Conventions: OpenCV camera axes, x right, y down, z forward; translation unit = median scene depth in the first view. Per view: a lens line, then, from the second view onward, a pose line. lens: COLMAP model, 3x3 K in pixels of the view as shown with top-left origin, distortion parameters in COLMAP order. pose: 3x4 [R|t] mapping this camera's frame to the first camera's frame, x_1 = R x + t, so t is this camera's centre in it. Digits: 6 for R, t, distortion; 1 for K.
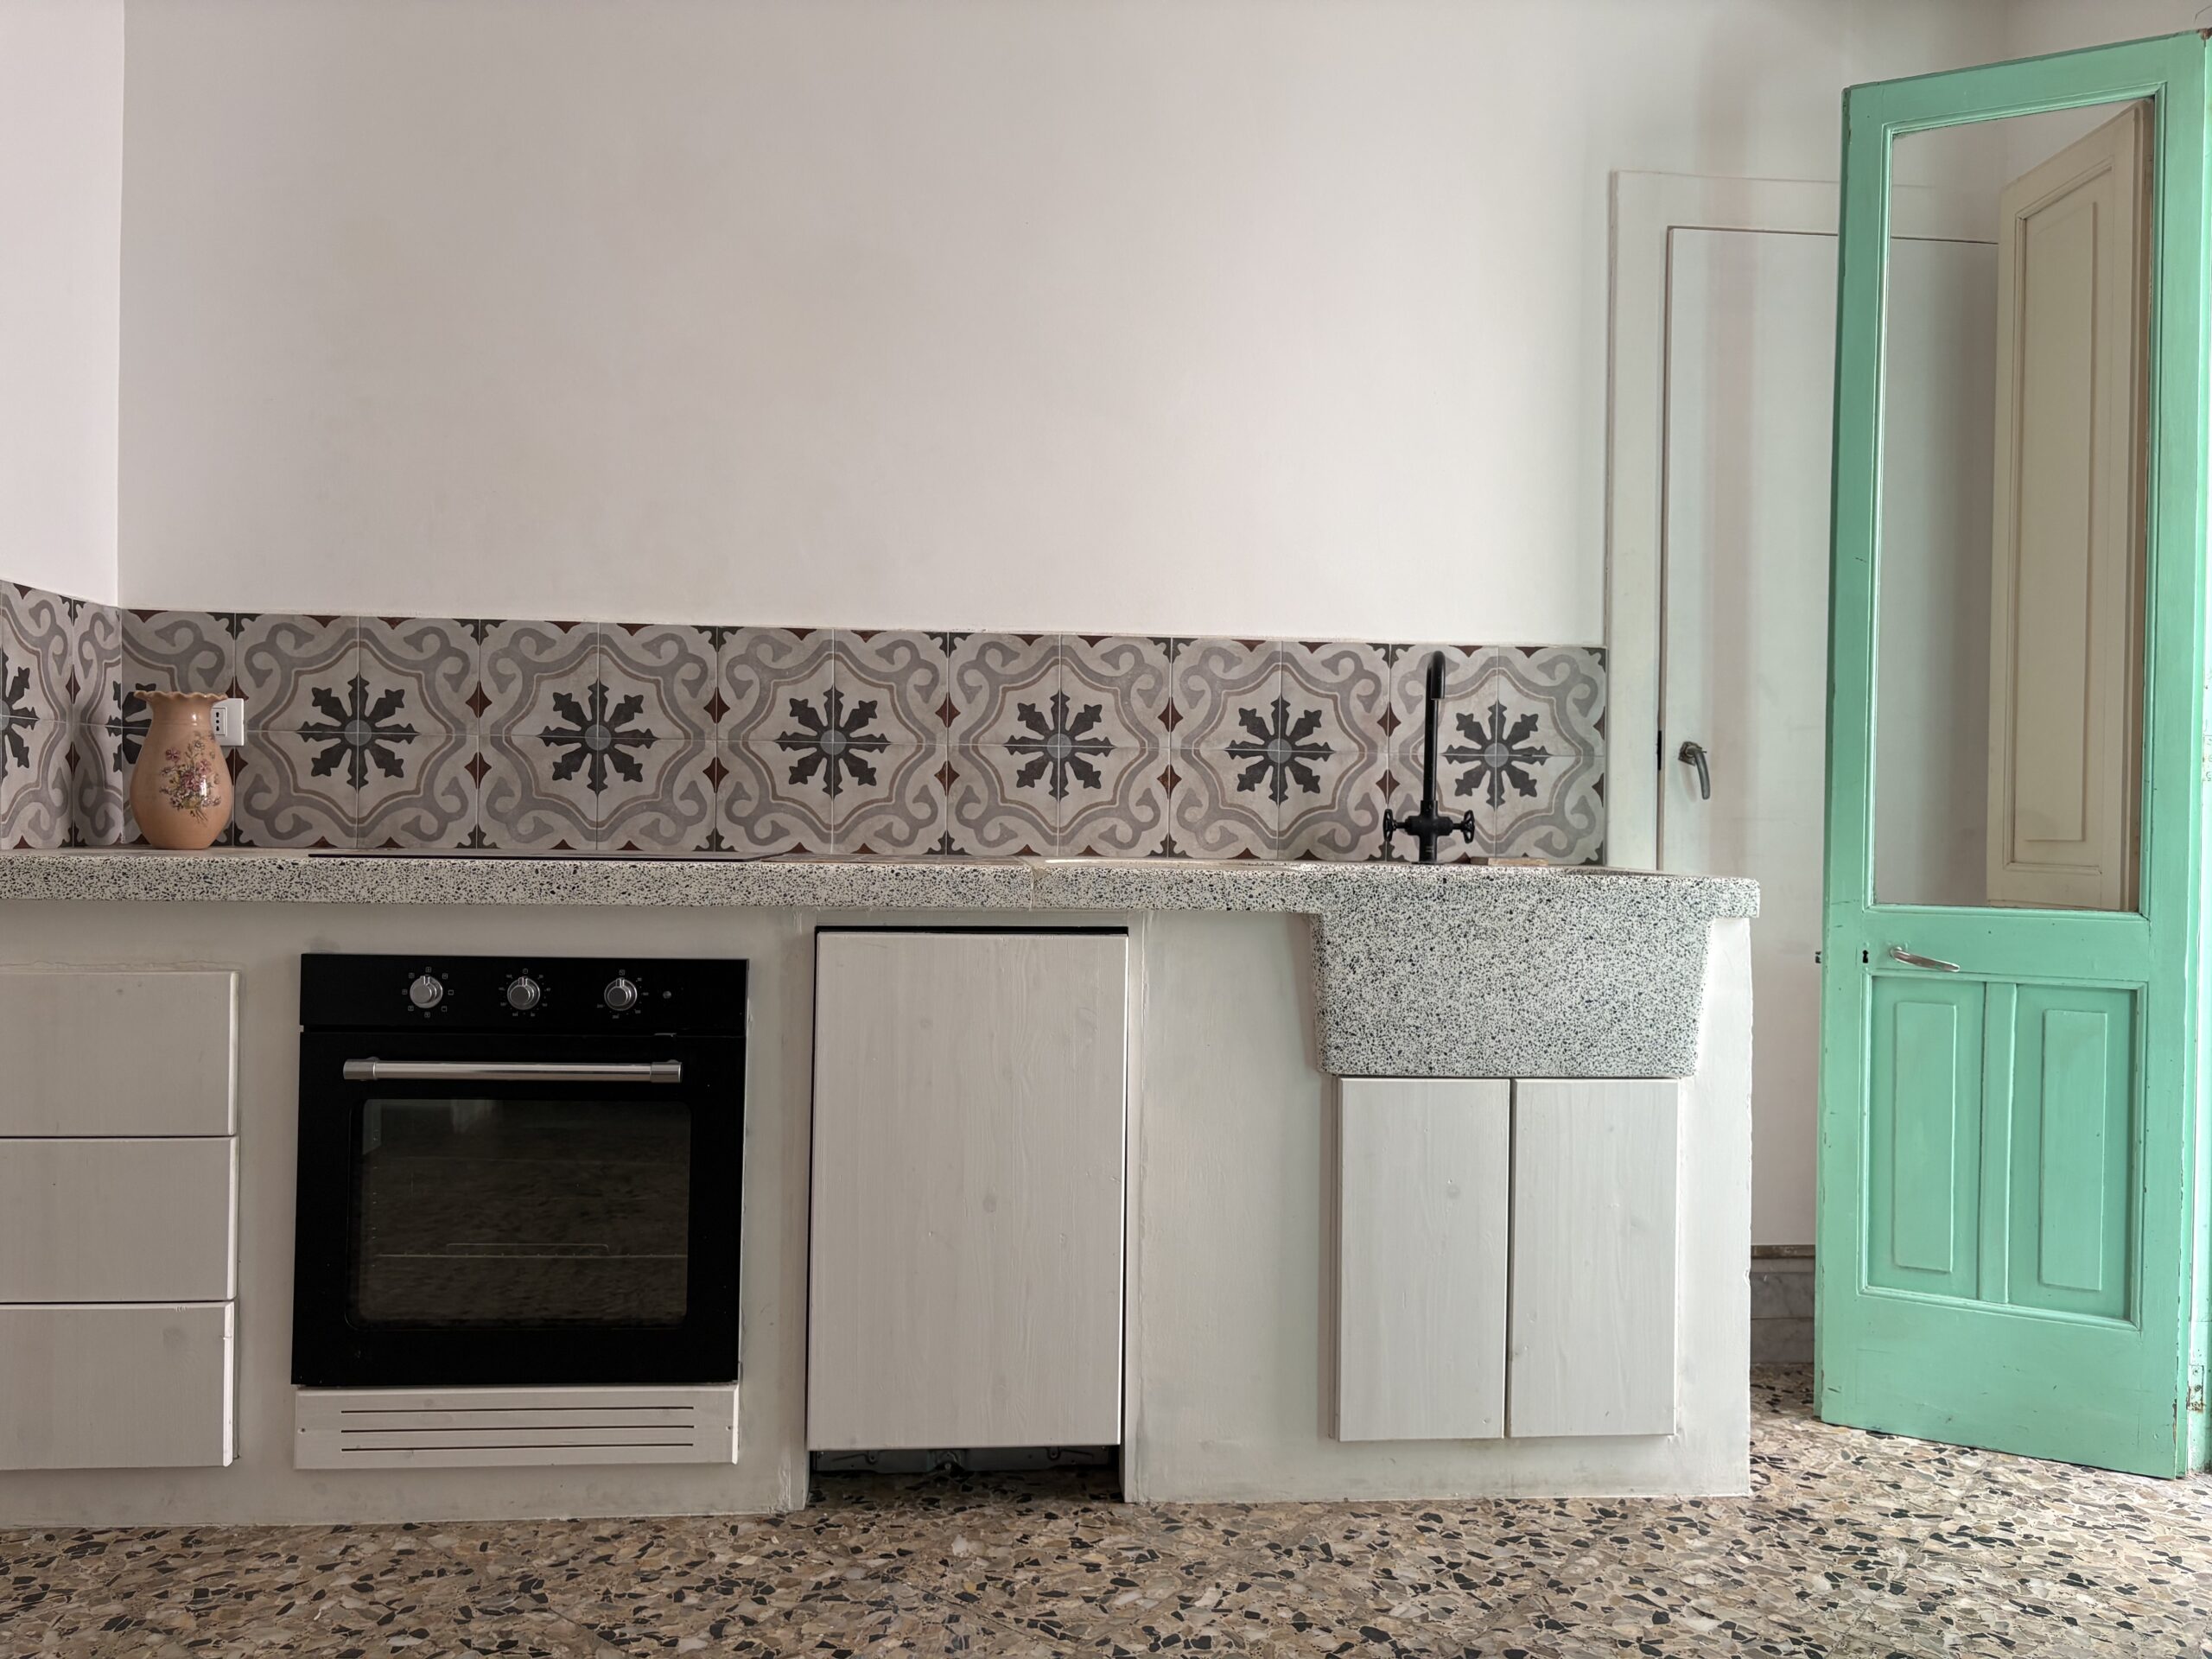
lens RADIAL K [[1671.6, 0, 1103.1], [0, 1671.6, 834.5], [0, 0, 1]] dist [0.046198, -0.045776]
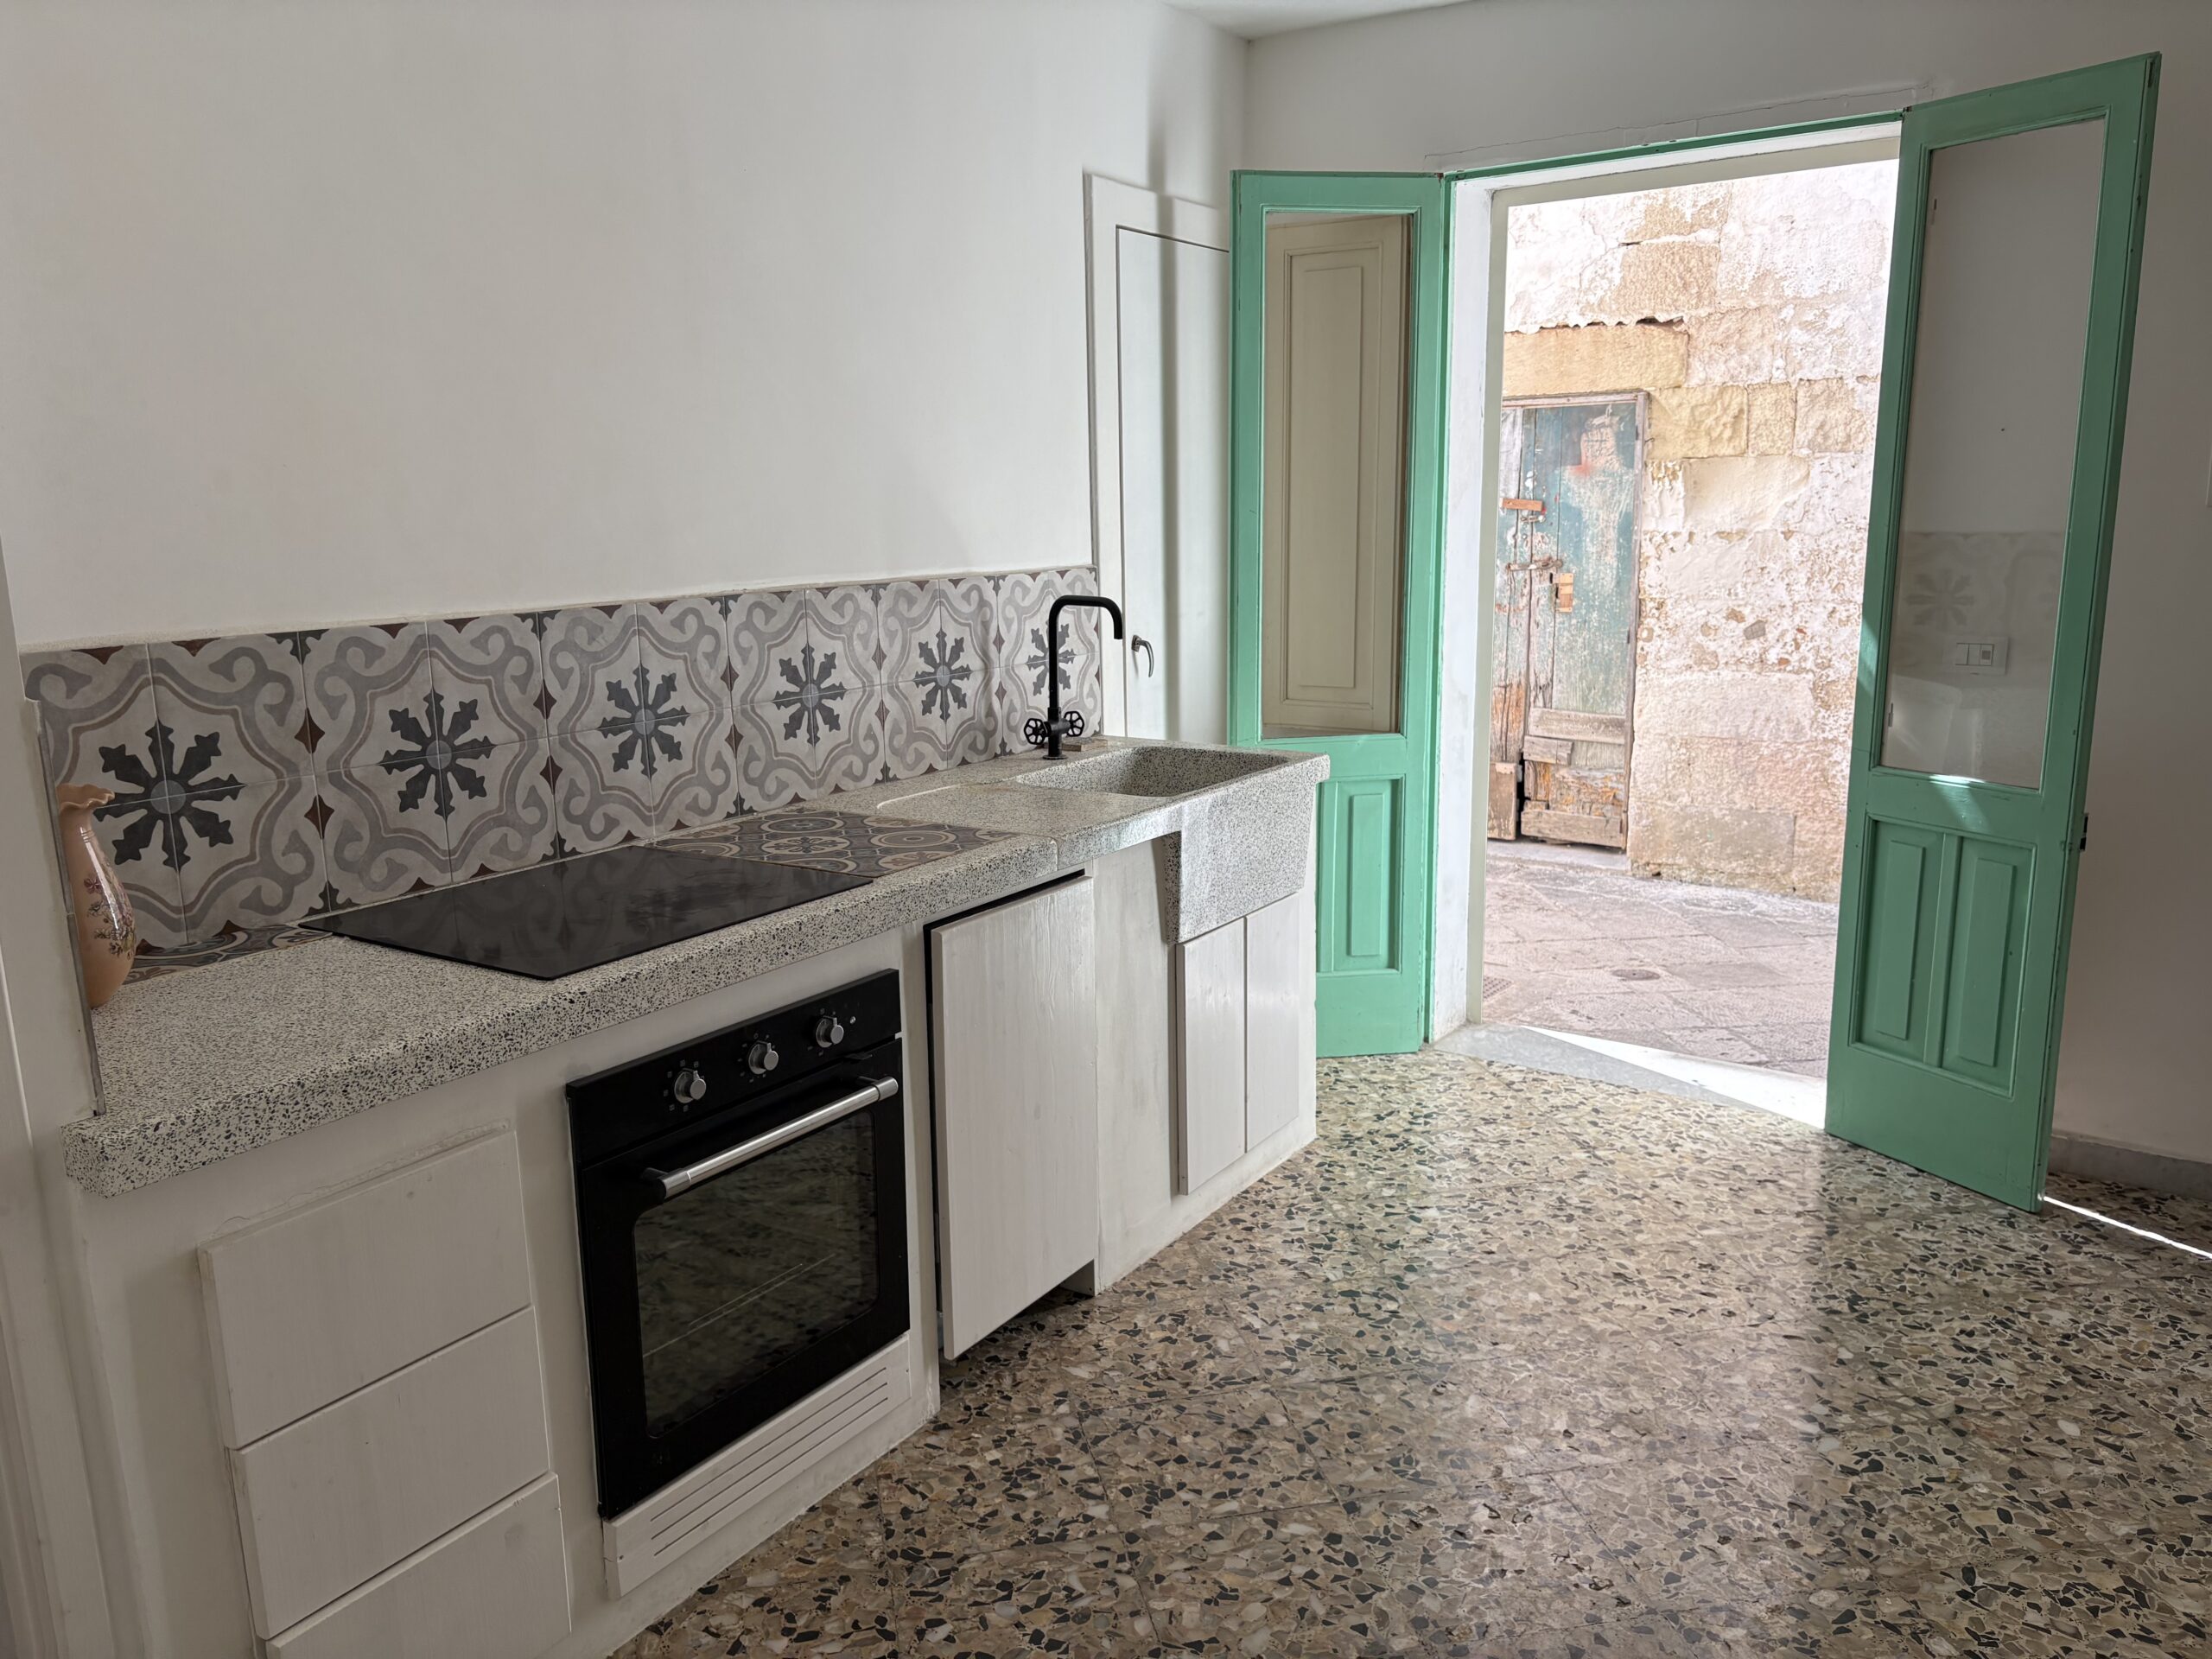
lens RADIAL K [[1671.6, 0, 1116.1], [0, 1671.6, 849.2], [0, 0, 1]] dist [0.046198, -0.045776]
pose [[0.615788, -0.189522, 0.764779, -0.853482], [0.031025, 0.975719, 0.216816, -0.210823], [-0.787301, -0.109786, 0.606716, 0.220899]]
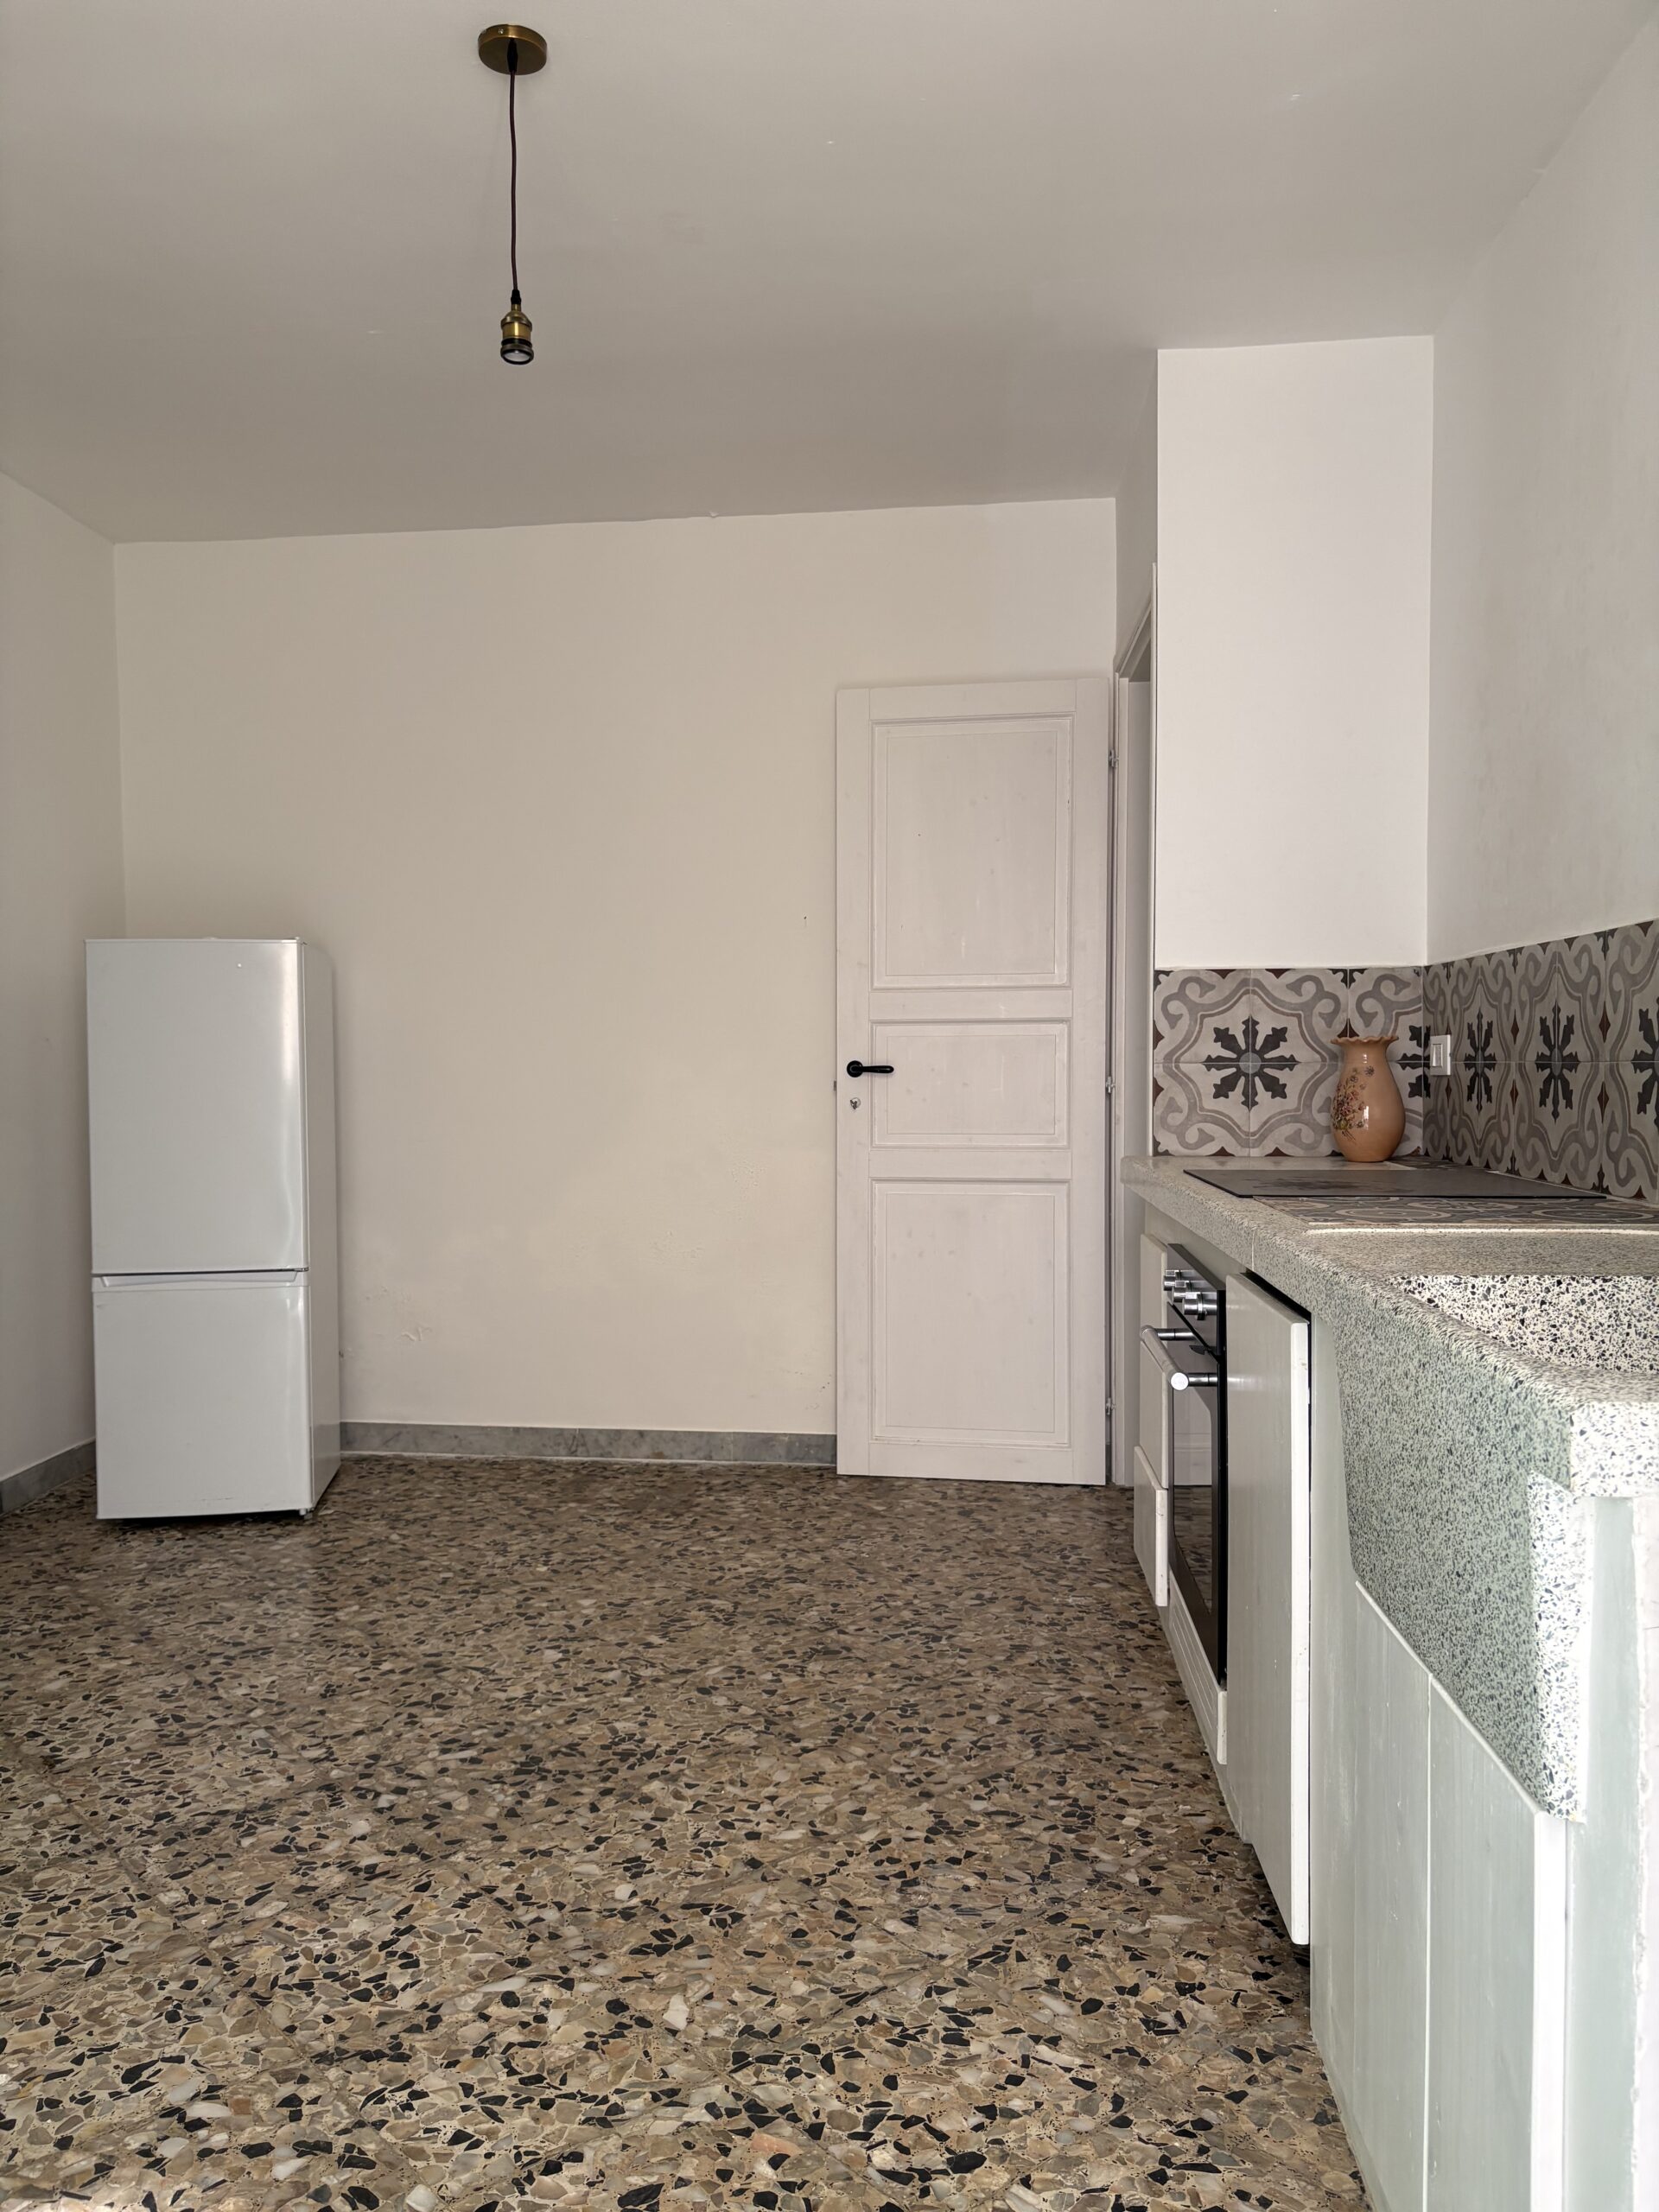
lens RADIAL K [[1671.6, 0, 823.5], [0, 1671.6, 1119.5], [0, 0, 1]] dist [0.046198, -0.045776]
pose [[-0.165319, 0.018057, -0.986075, 0.789153], [-0.003726, 0.999814, 0.018933, -0.047176], [0.986233, 0.006804, -0.165221, 0.847235]]
